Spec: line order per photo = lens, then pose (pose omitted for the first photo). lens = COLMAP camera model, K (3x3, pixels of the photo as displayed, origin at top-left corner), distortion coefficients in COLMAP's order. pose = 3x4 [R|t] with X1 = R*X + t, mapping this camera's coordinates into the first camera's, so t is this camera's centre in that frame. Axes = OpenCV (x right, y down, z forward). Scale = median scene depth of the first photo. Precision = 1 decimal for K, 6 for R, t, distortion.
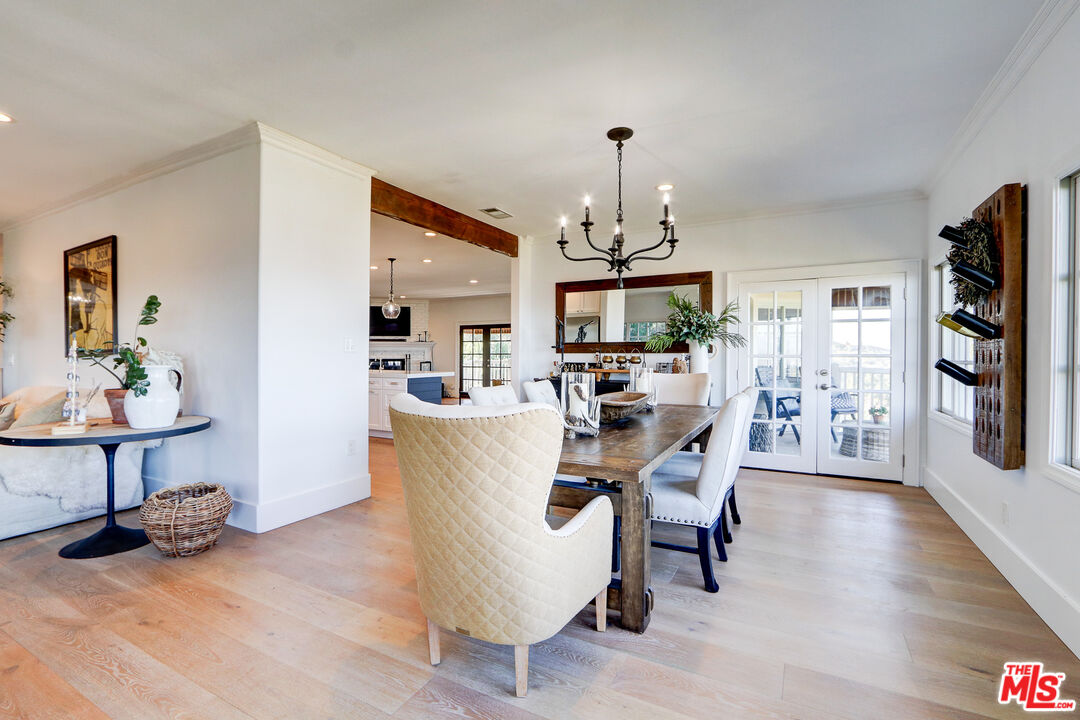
lens RADIAL K [[500.3, 0, 520.0], [0, 500.3, 356.9], [0, 0, 1]] dist [-0.016360, 0.001314]
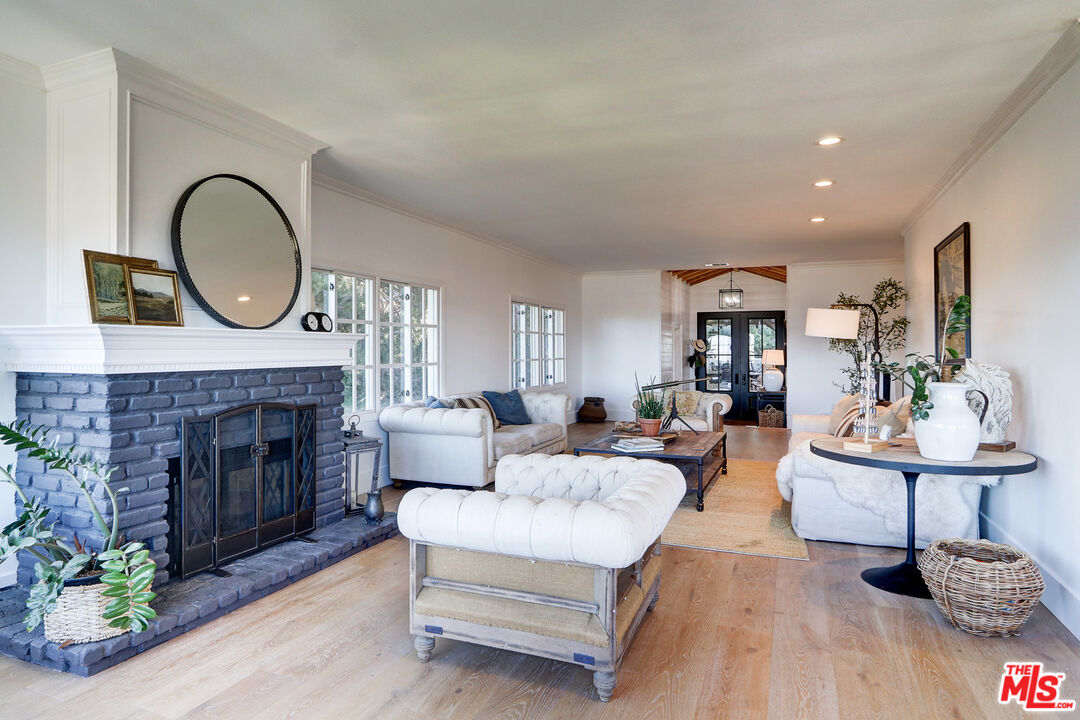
lens RADIAL K [[632.0, 0, 517.1], [0, 632.0, 351.5], [0, 0, 1]] dist [-0.007167, 0.000943]
pose [[0.109533, 0.001698, -0.993982, 0.229081], [-0.006543, 0.999978, 0.000987, -0.034503], [0.993962, 0.006395, 0.109542, 0.189638]]
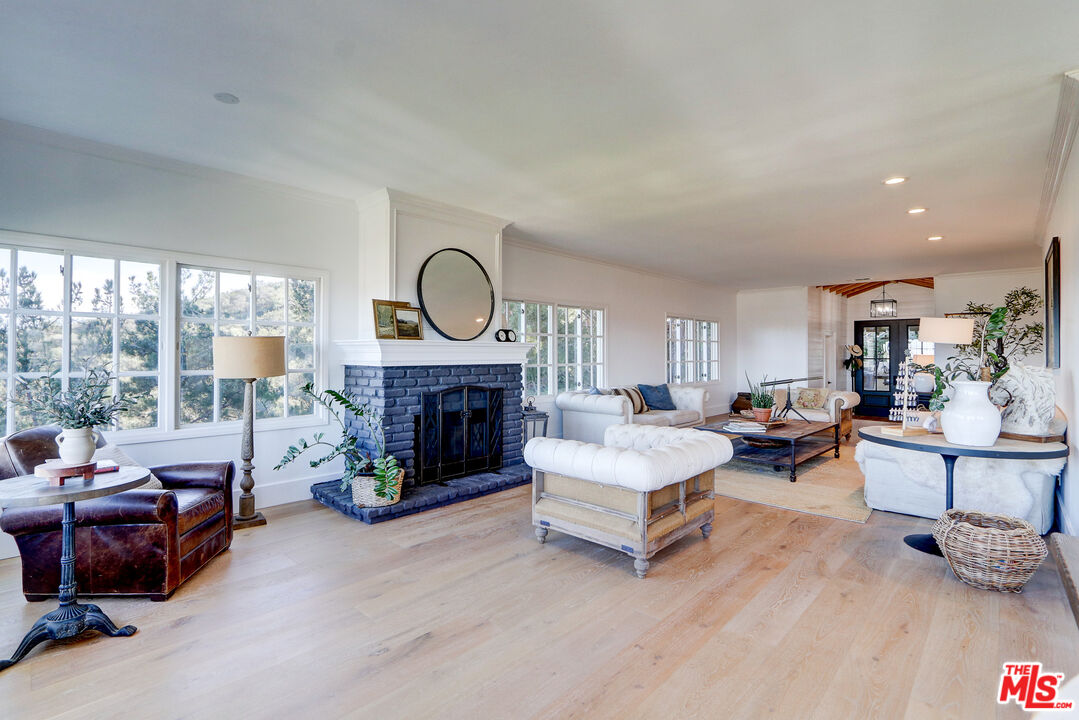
lens RADIAL K [[499.8, 0, 519.5], [0, 499.8, 356.9], [0, 0, 1]] dist [-0.016360, 0.001314]
pose [[-0.259399, 0.004594, -0.965759, 0.462424], [-0.007640, 0.999948, 0.006809, -0.033881], [0.965740, 0.009145, -0.259350, 0.411571]]
